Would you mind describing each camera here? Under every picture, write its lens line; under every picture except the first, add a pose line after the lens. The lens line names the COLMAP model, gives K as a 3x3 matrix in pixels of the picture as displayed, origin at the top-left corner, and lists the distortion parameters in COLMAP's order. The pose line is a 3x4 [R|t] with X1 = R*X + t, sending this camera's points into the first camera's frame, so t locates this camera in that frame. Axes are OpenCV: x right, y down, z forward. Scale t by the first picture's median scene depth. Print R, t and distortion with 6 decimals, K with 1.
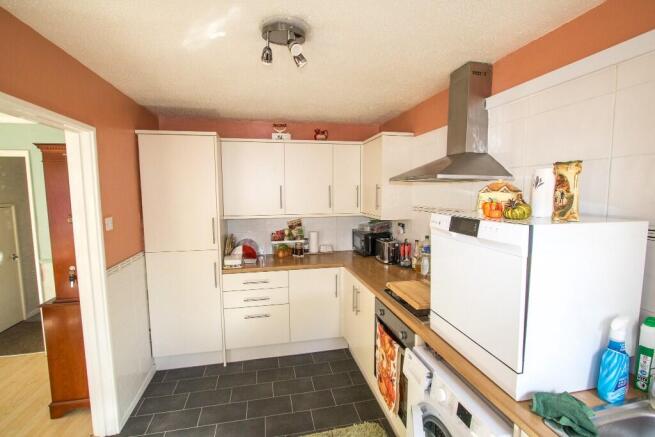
lens RADIAL K [[299.8, 0, 327.5], [0, 299.8, 218.5], [0, 0, 1]] dist [-0.019066, 0.000525]
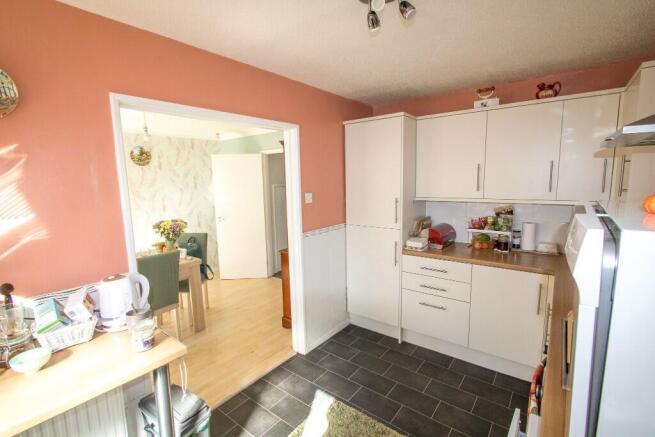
lens RADIAL K [[299.8, 0, 327.5], [0, 299.8, 218.5], [0, 0, 1]] dist [-0.019066, 0.000525]
pose [[0.639845, 0.094145, -0.762715, 0.229866], [-0.051848, 0.995495, 0.079382, -0.001121], [0.766753, -0.011247, 0.641844, 0.144338]]
